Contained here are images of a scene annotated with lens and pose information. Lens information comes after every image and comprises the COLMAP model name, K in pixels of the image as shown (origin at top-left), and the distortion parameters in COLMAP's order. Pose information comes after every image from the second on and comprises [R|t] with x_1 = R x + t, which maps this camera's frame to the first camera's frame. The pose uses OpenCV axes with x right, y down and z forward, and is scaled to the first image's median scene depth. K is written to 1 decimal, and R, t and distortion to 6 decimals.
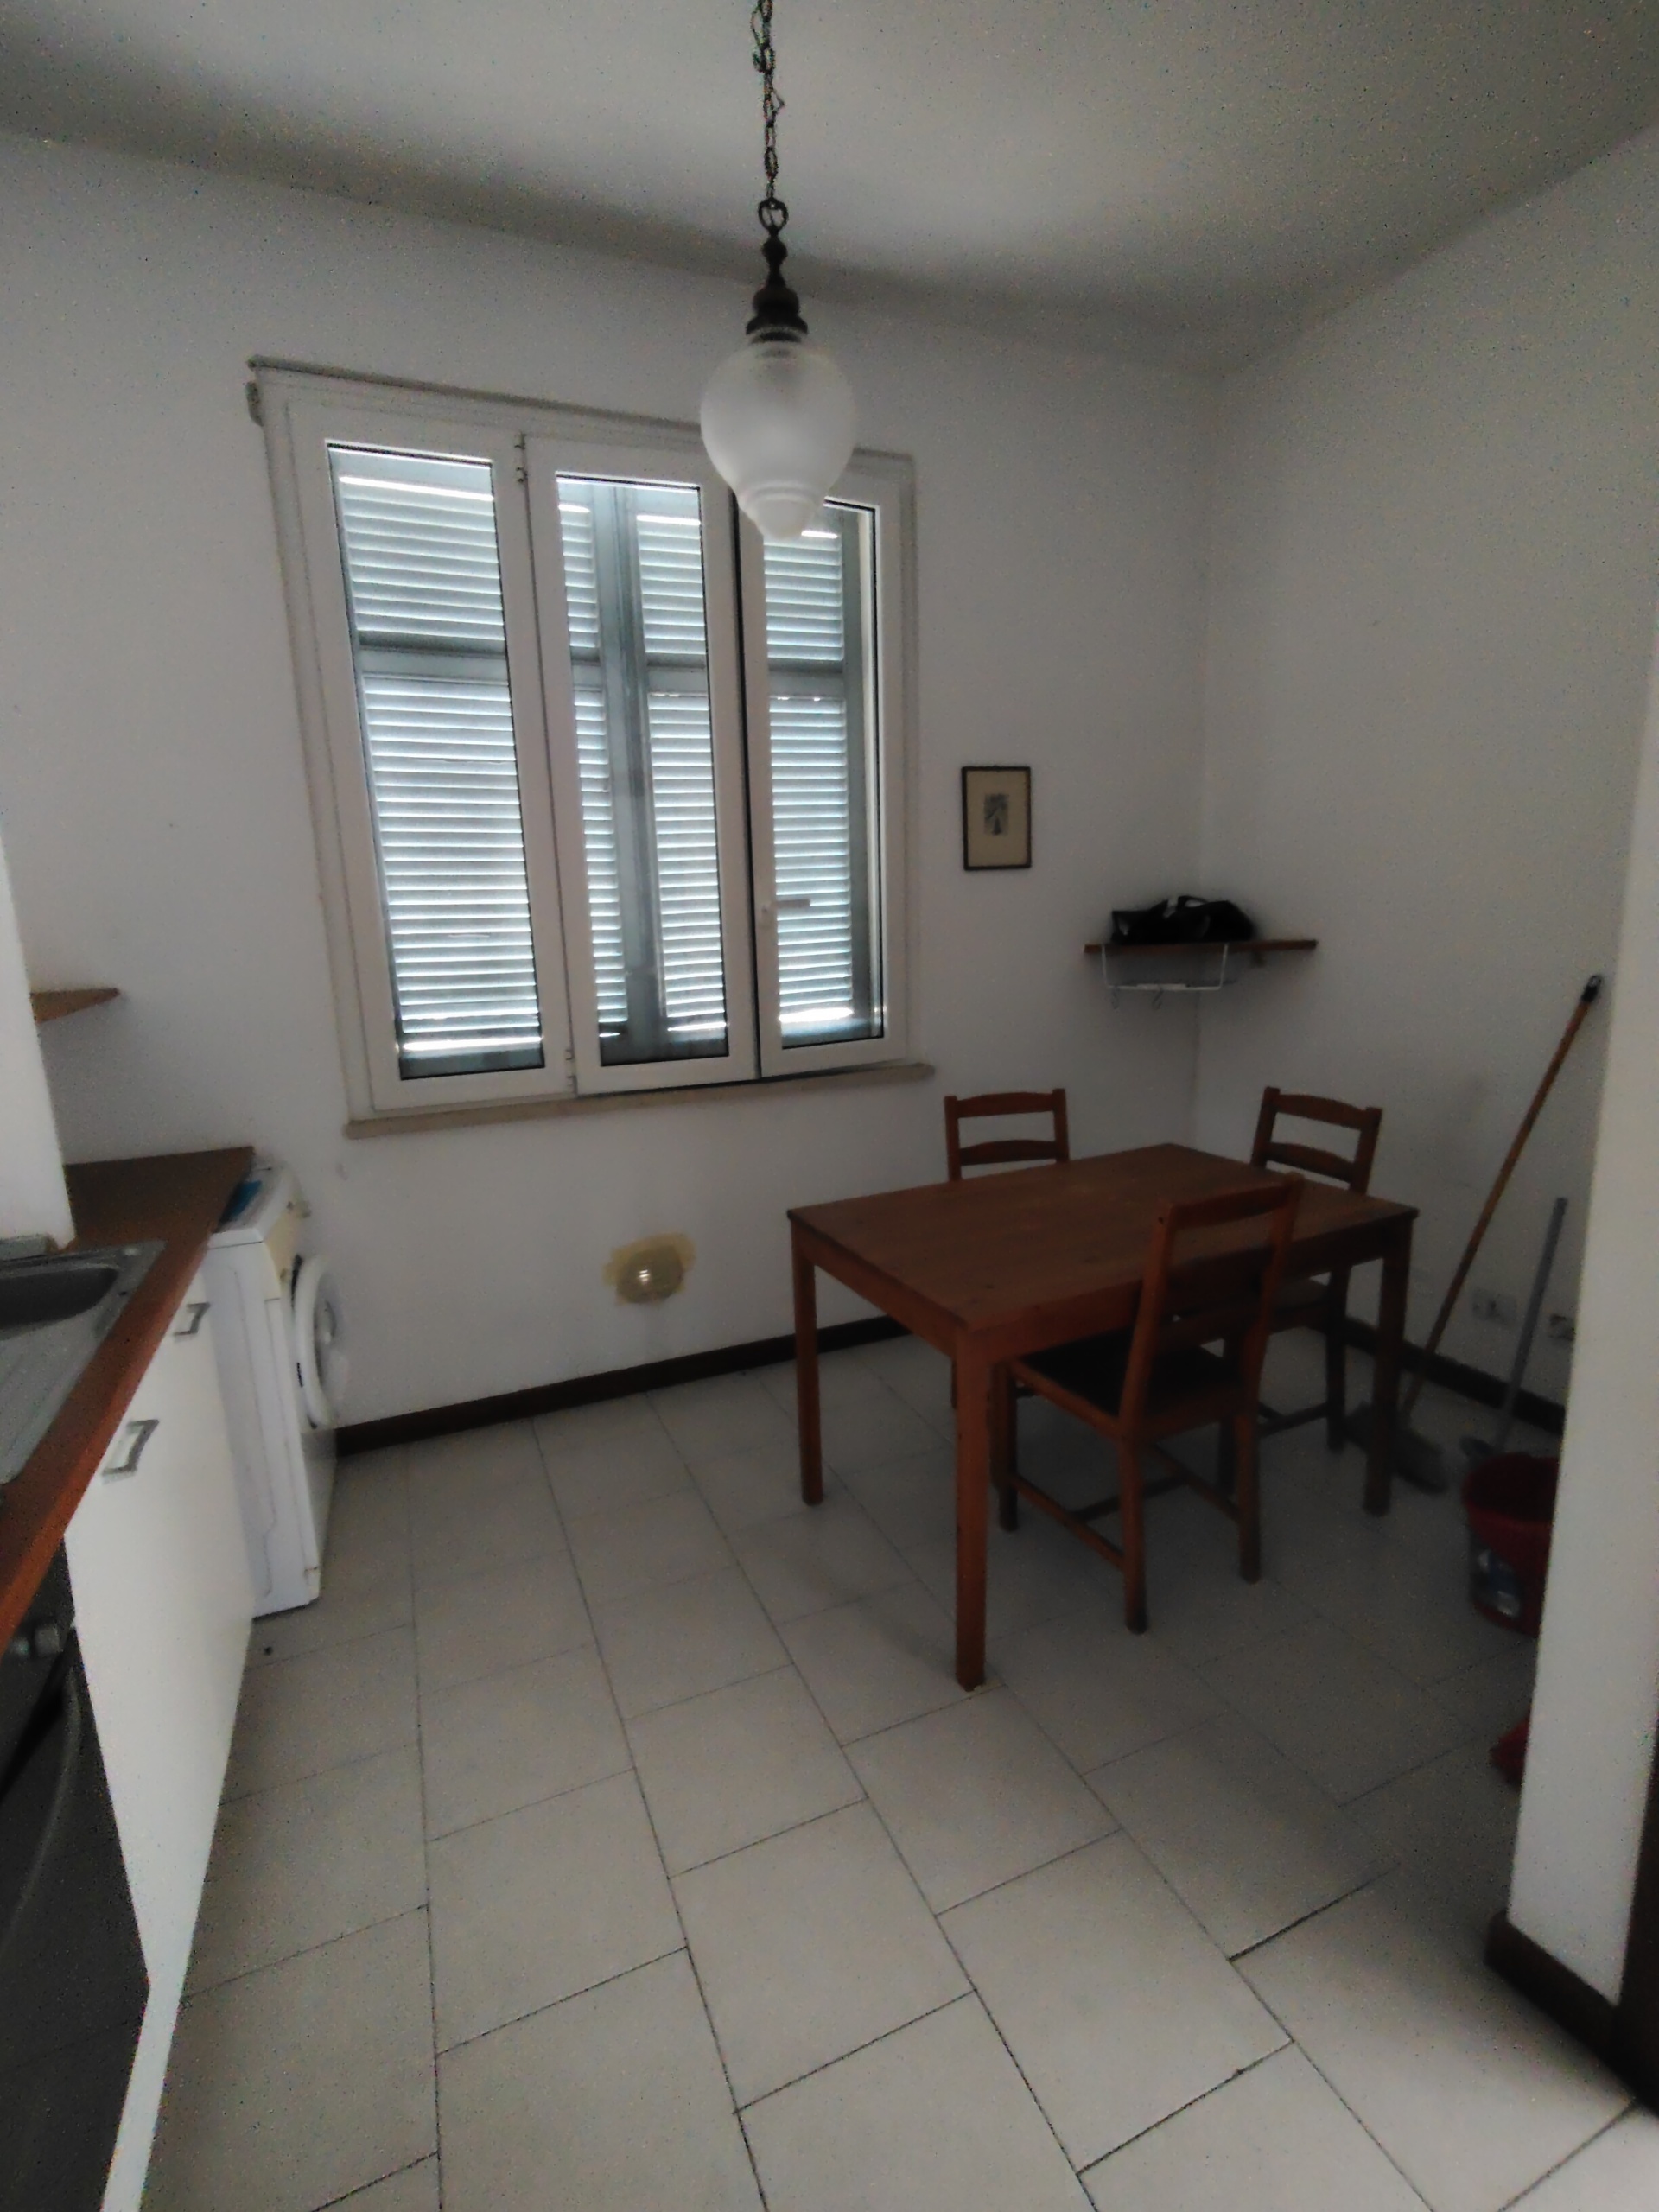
lens RADIAL K [[1028.1, 0, 829.5], [0, 1028.1, 1106.0], [0, 0, 1]] dist [-0.000138, 0.000071]
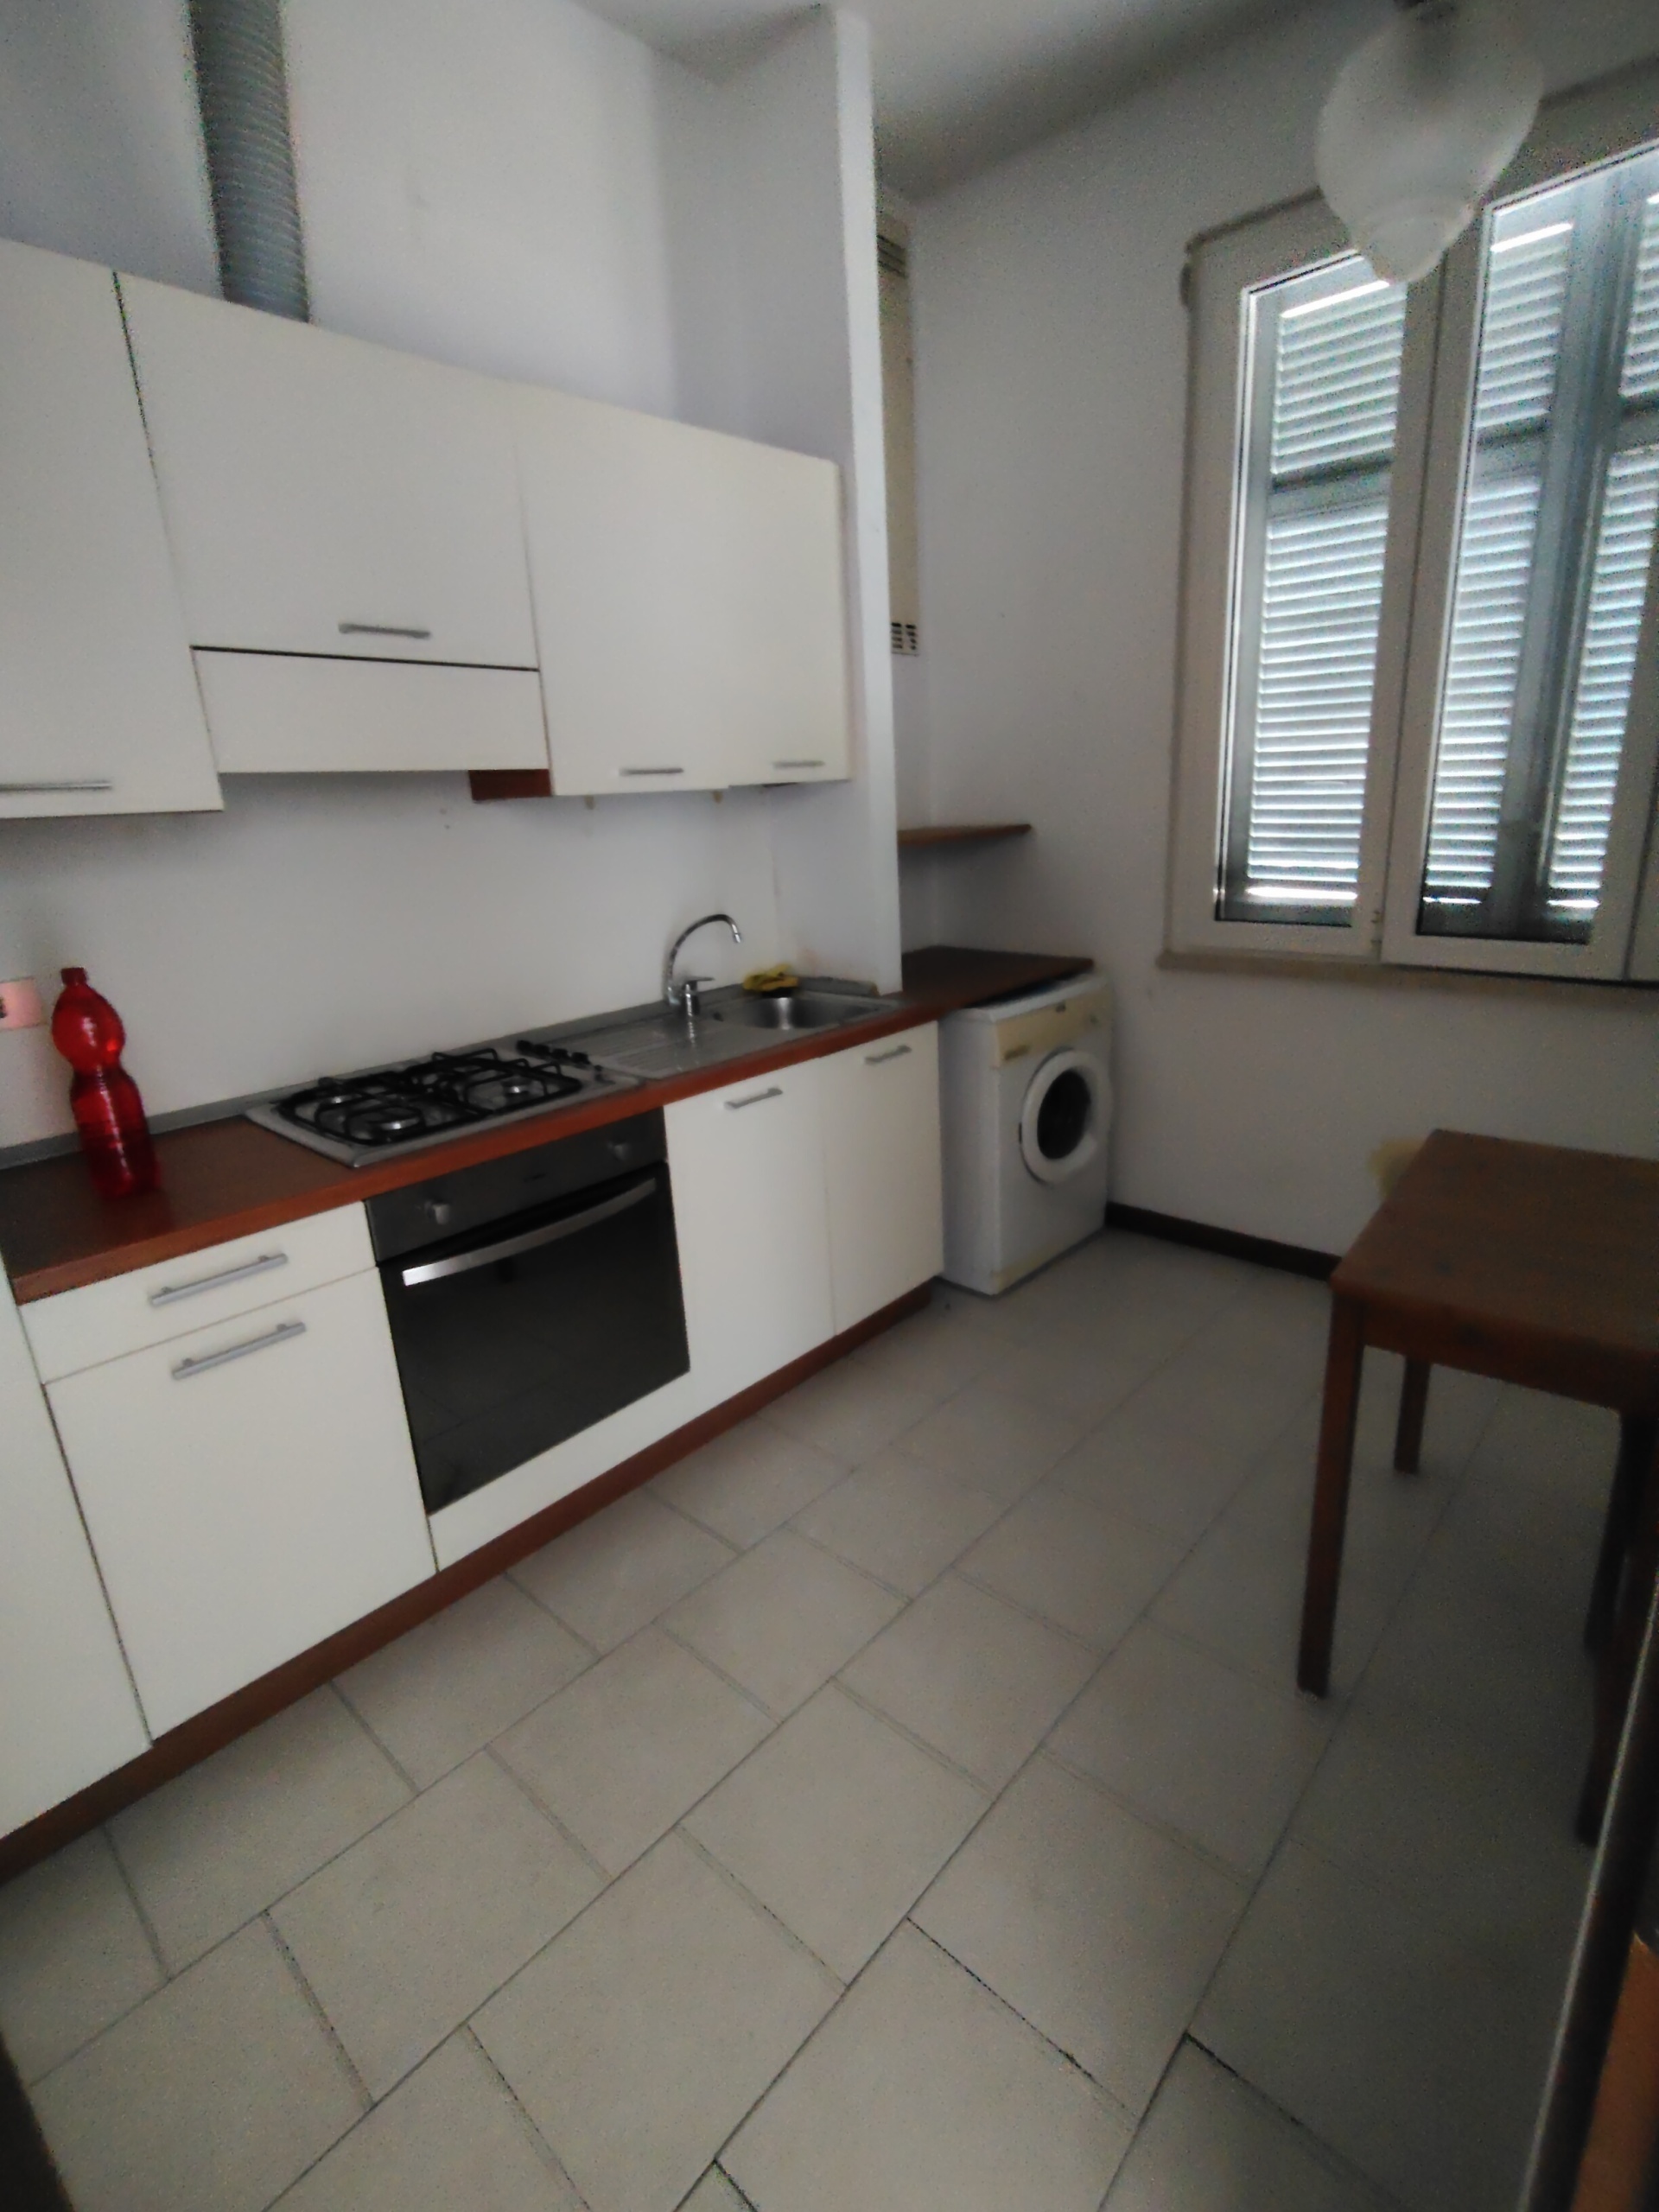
lens RADIAL K [[1034.5, 0, 834.7], [0, 1034.5, 1096.0], [0, 0, 1]] dist [-0.001811, -0.000509]
pose [[0.417310, 0.270267, -0.867645, 0.392576], [-0.136773, 0.962556, 0.234048, -0.046470], [0.898413, 0.020999, 0.438650, 0.162335]]
